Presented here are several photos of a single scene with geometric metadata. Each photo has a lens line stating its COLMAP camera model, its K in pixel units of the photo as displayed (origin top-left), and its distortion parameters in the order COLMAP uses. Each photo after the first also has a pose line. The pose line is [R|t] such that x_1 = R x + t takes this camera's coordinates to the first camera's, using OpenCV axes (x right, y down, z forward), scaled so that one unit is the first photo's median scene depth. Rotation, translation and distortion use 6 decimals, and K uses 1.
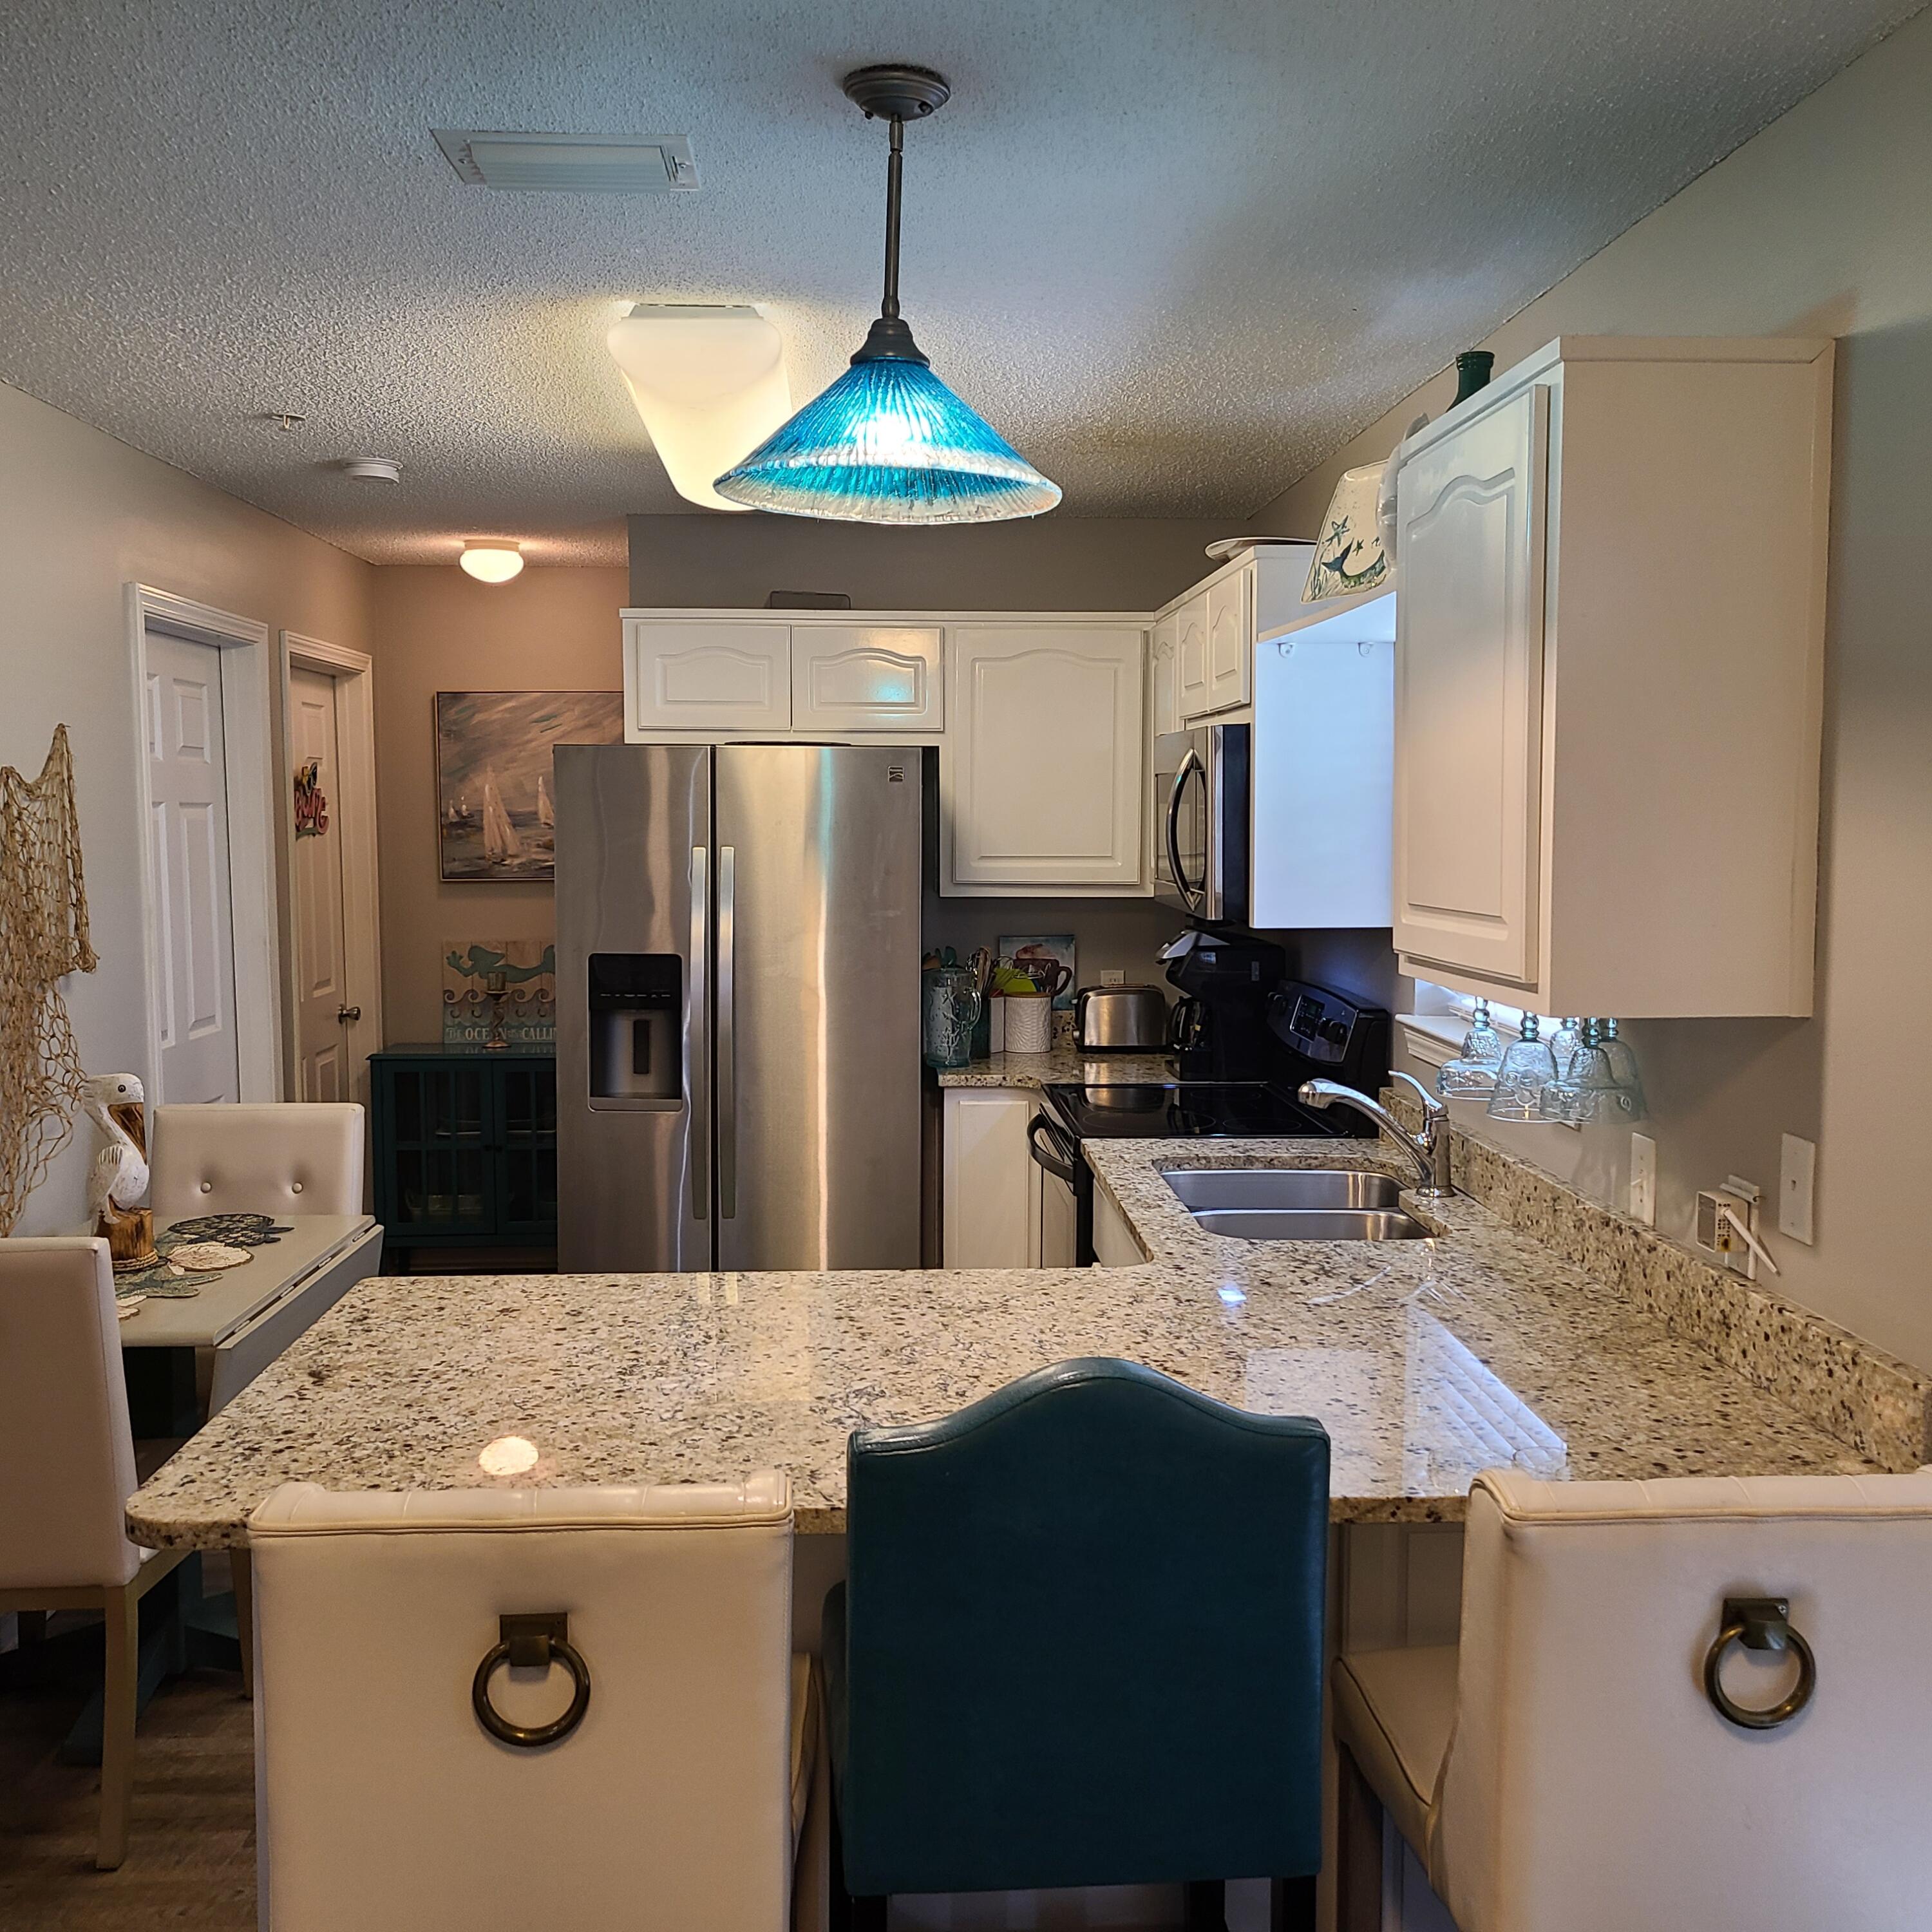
lens RADIAL K [[1901.2, 0, 966.0], [0, 1901.2, 966.0], [0, 0, 1]] dist [0.047170, -0.002242]
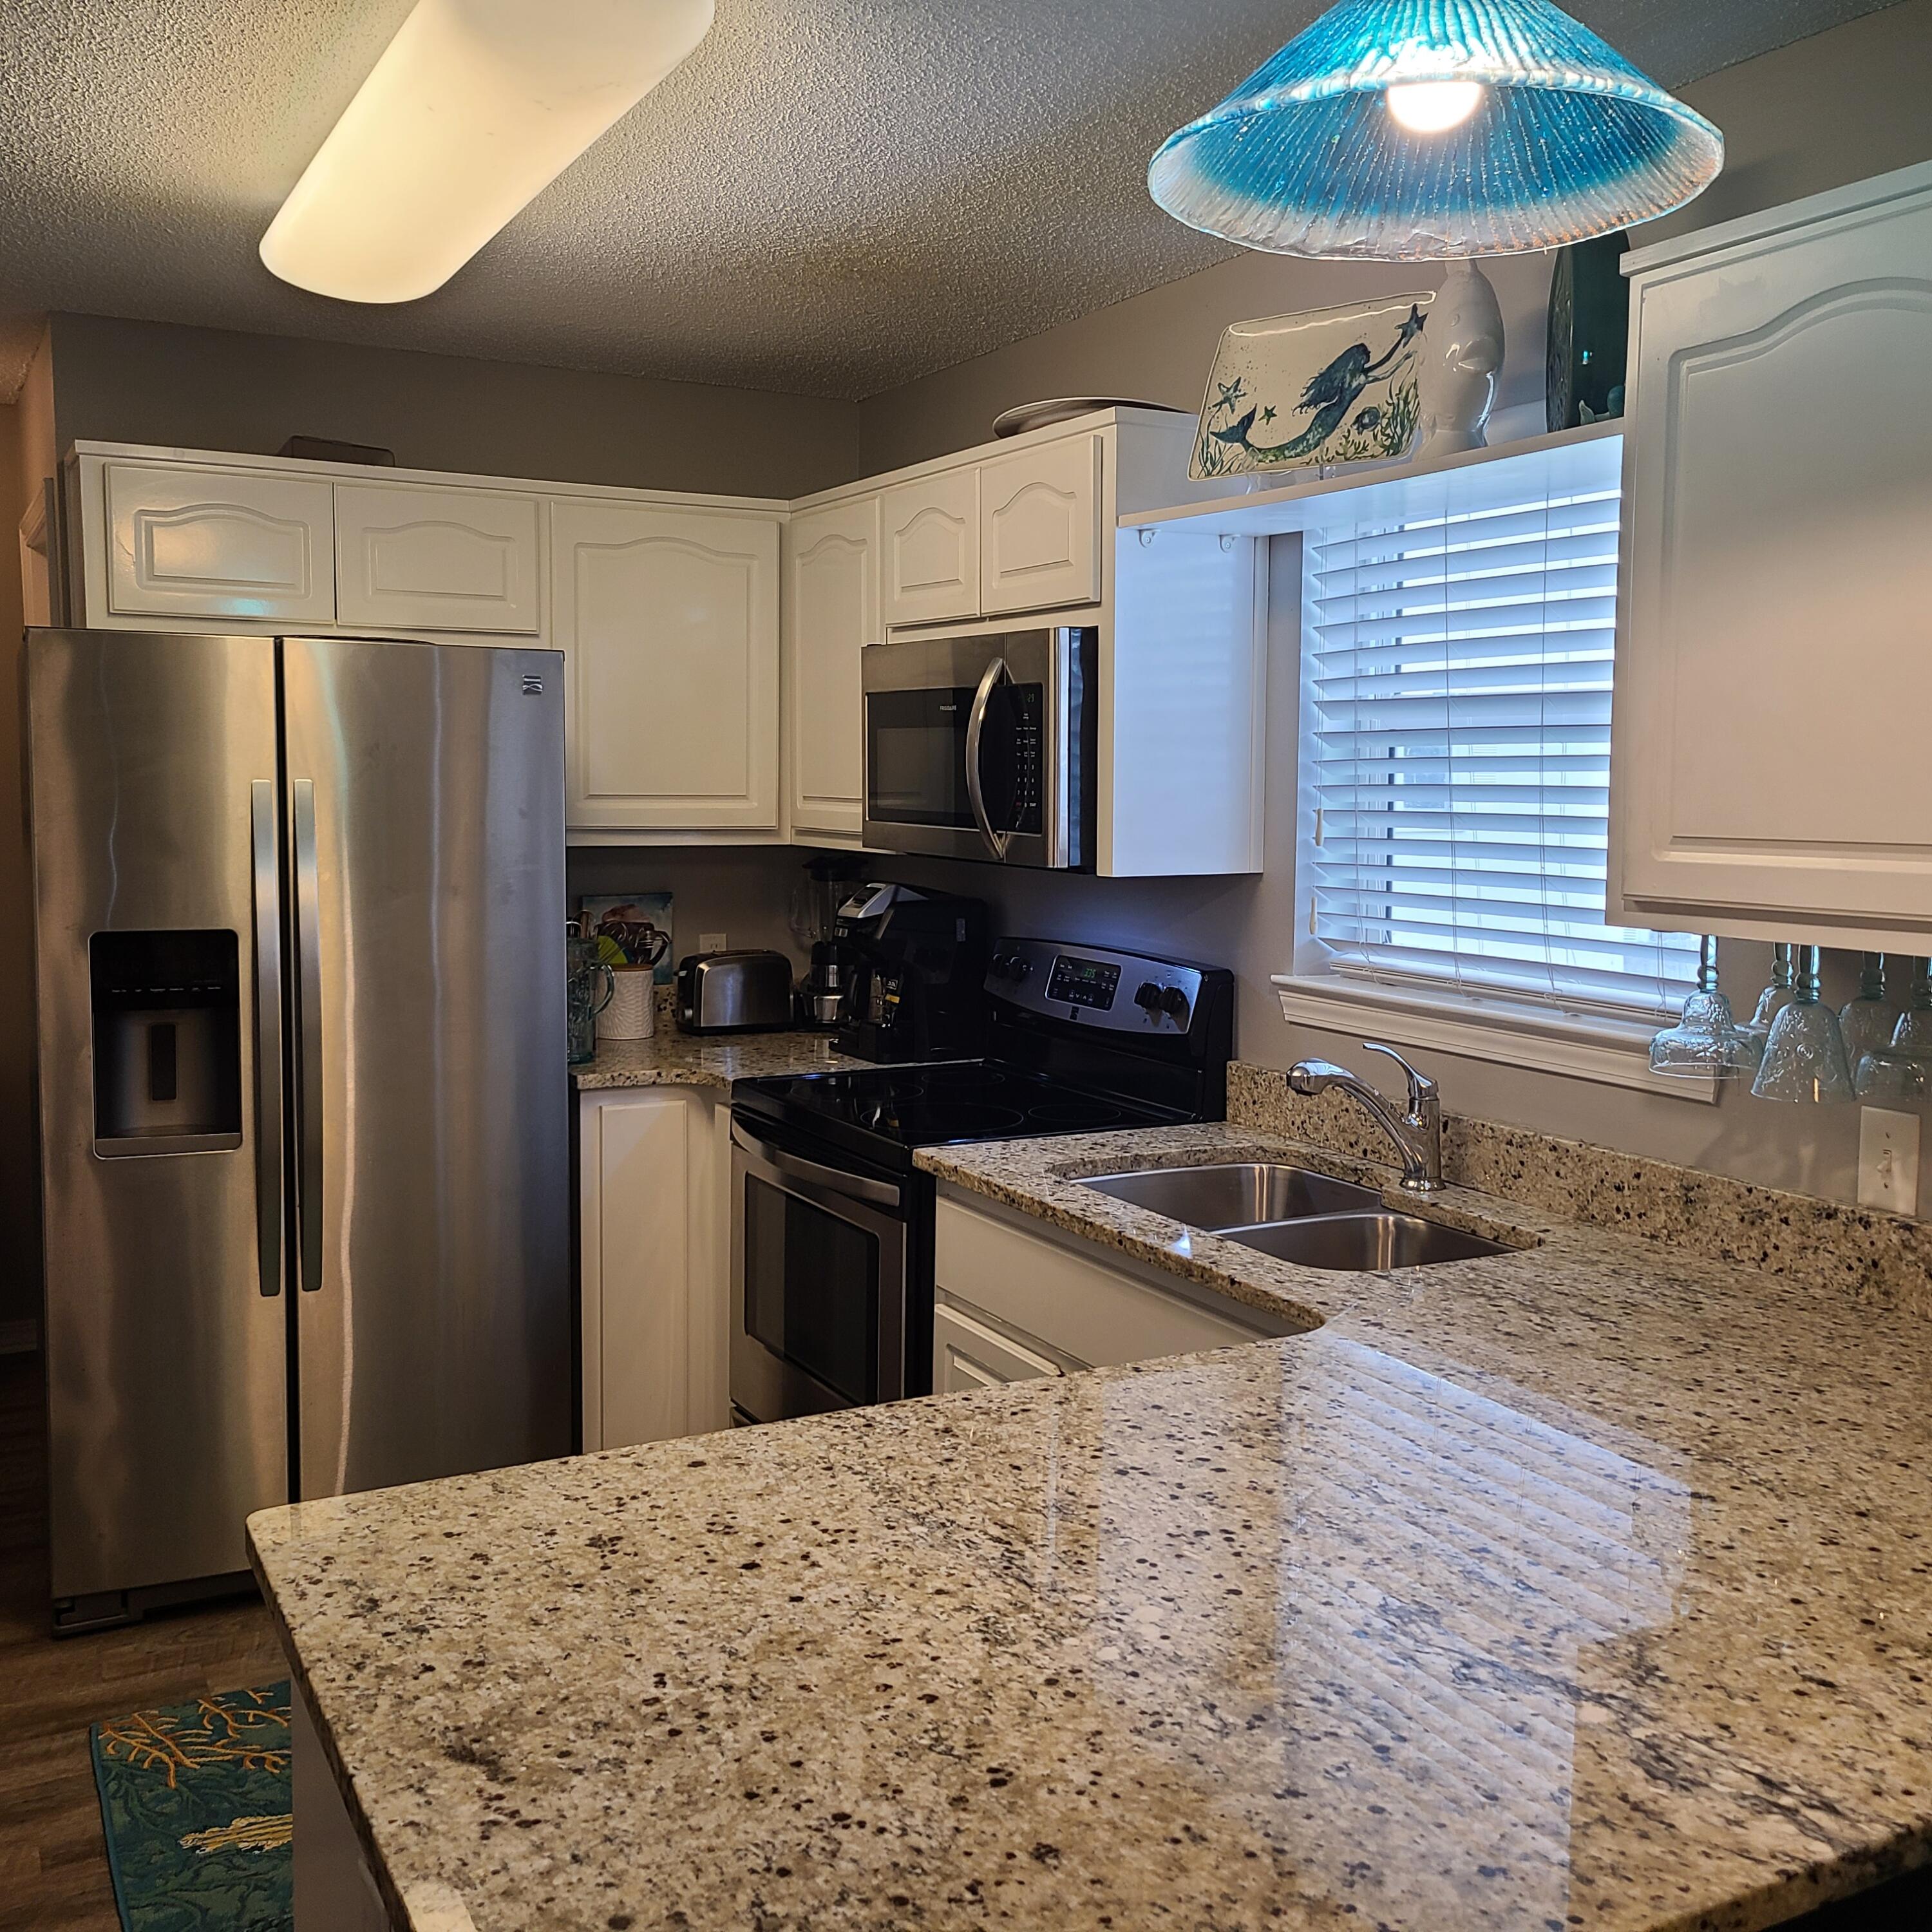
lens RADIAL K [[1920.8, 0, 963.1], [0, 1920.8, 921.7], [0, 0, 1]] dist [0.047466, -0.008886]
pose [[0.901598, -0.027005, 0.431731, -0.260965], [0.027539, 0.999608, 0.005016, -0.006159], [-0.431697, 0.007367, 0.901988, 0.278578]]
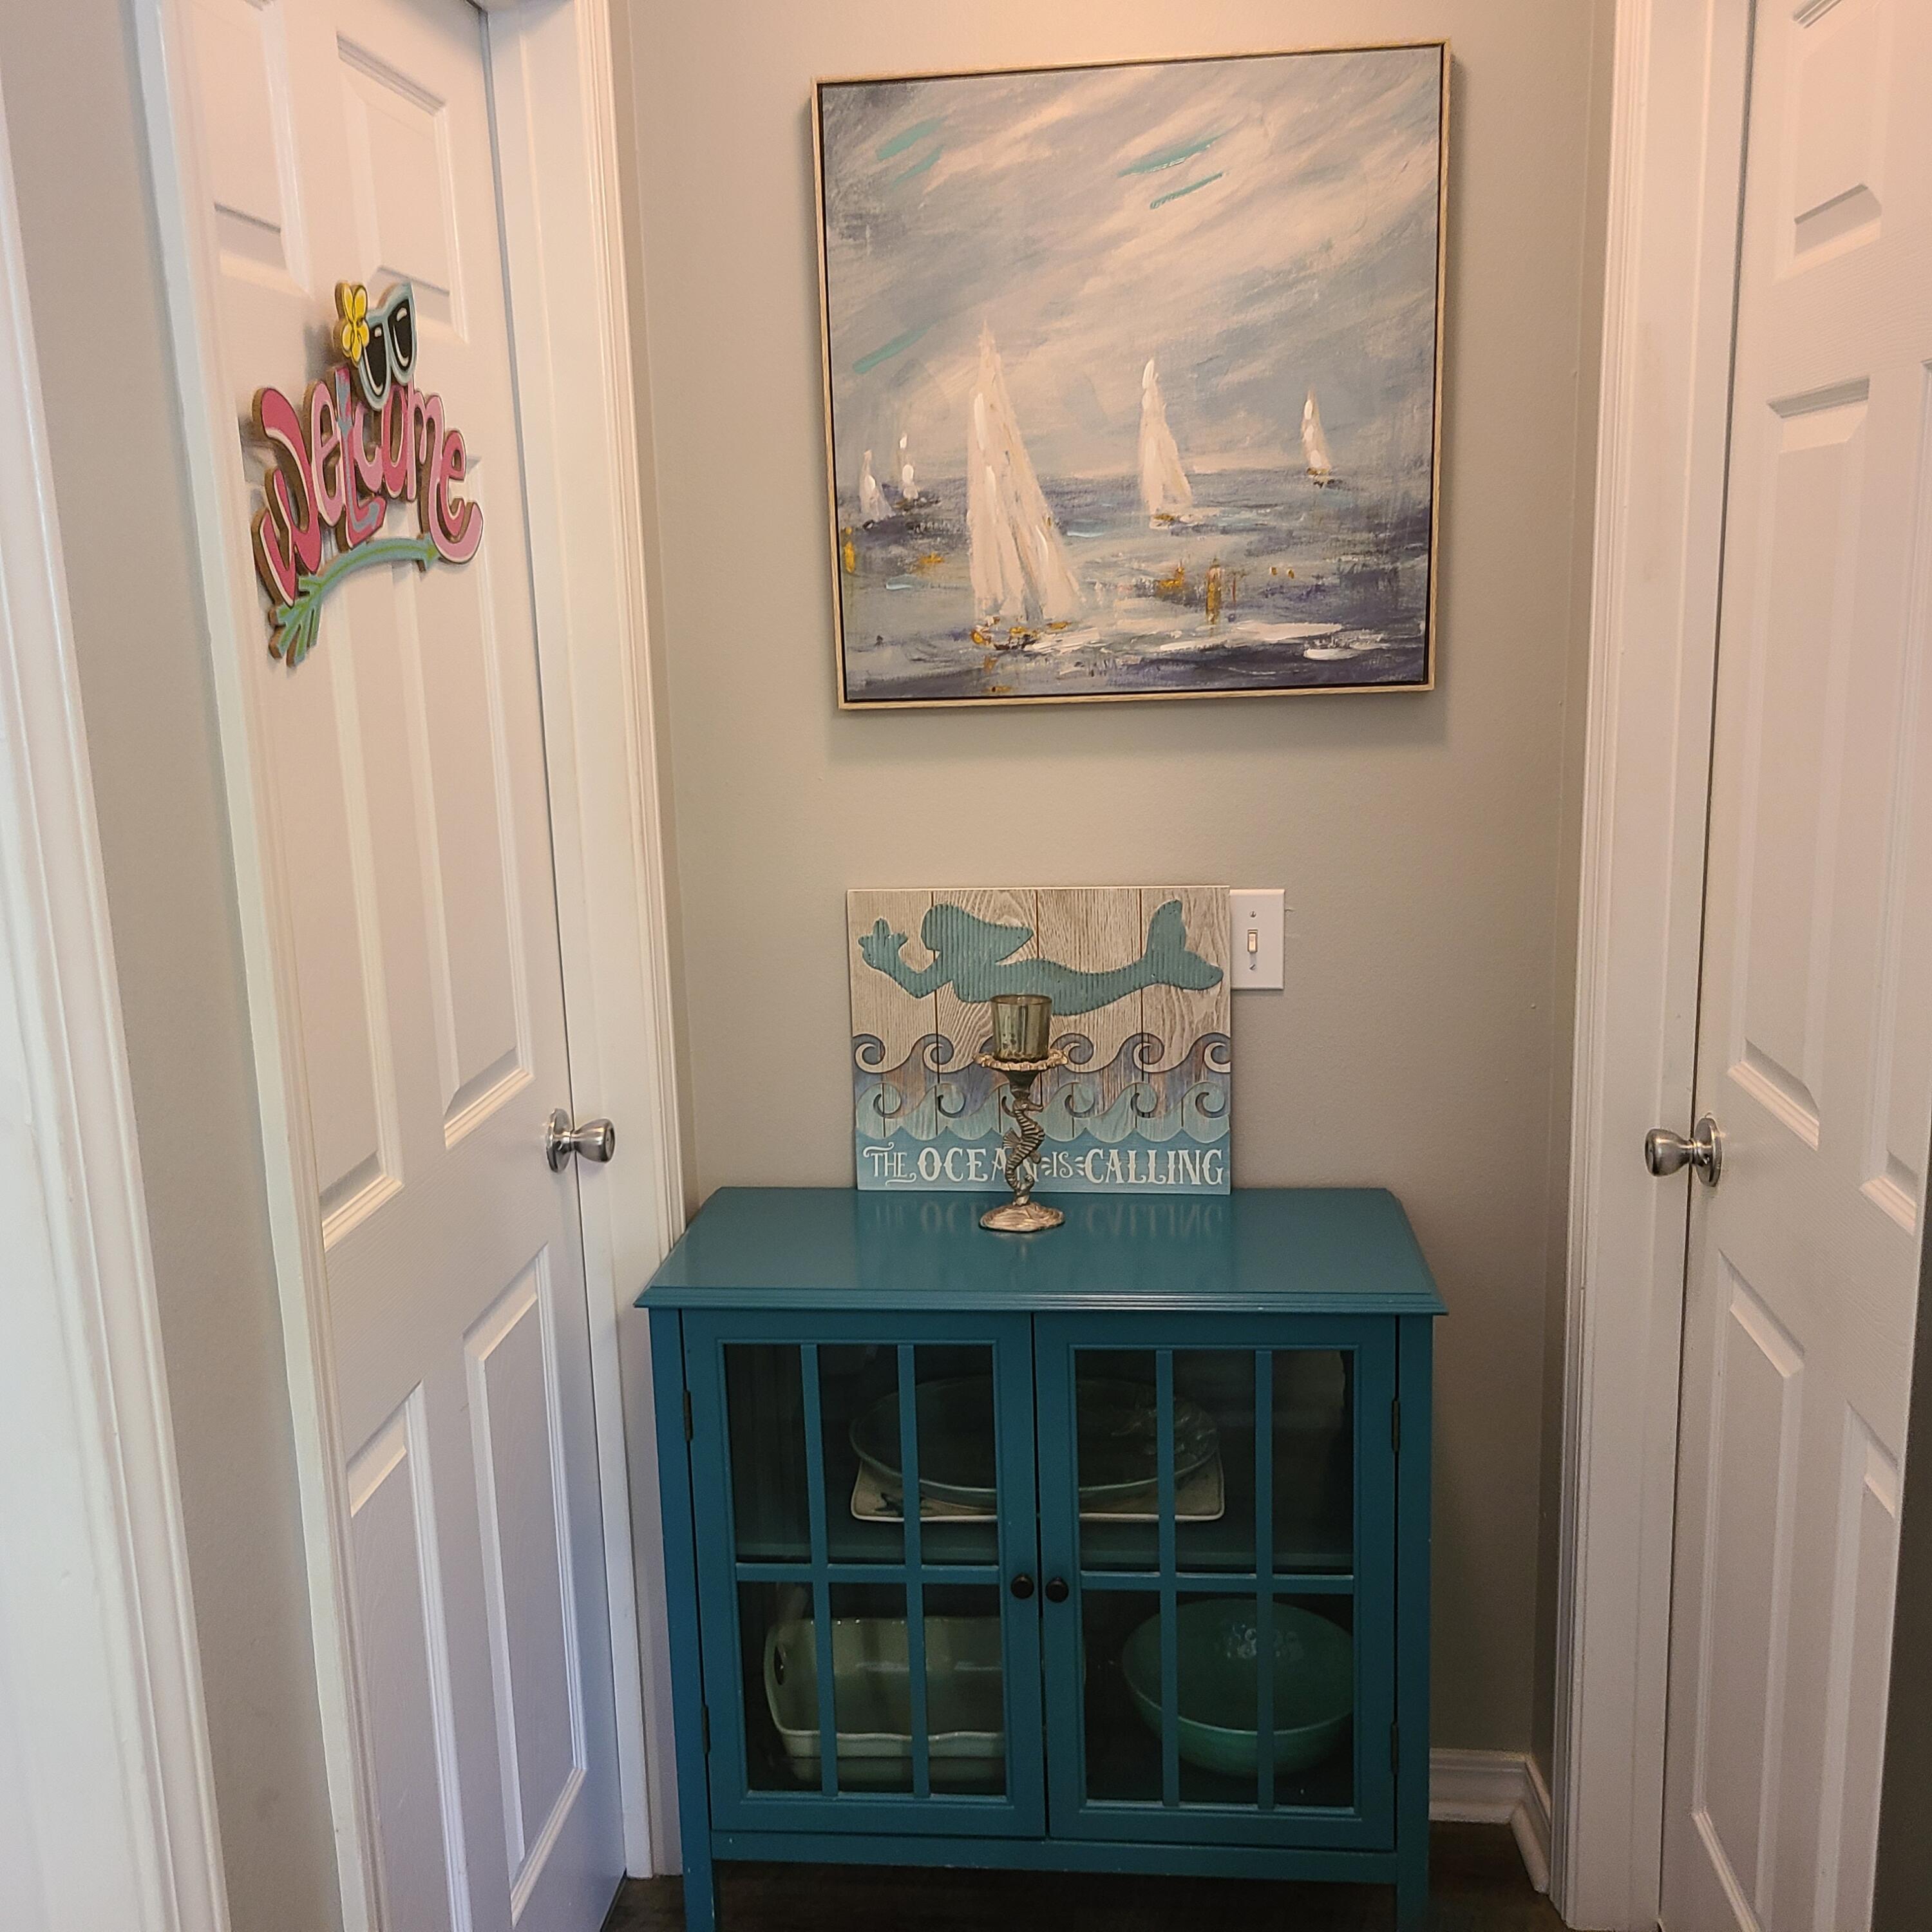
lens RADIAL K [[1920.8, 0, 963.1], [0, 1920.8, 921.7], [0, 0, 1]] dist [0.047466, -0.008886]
pose [[0.988881, -0.002427, -0.148692, -0.259364], [0.017378, 0.994902, 0.099337, -0.051275], [0.147693, -0.100816, 0.983882, 0.854497]]
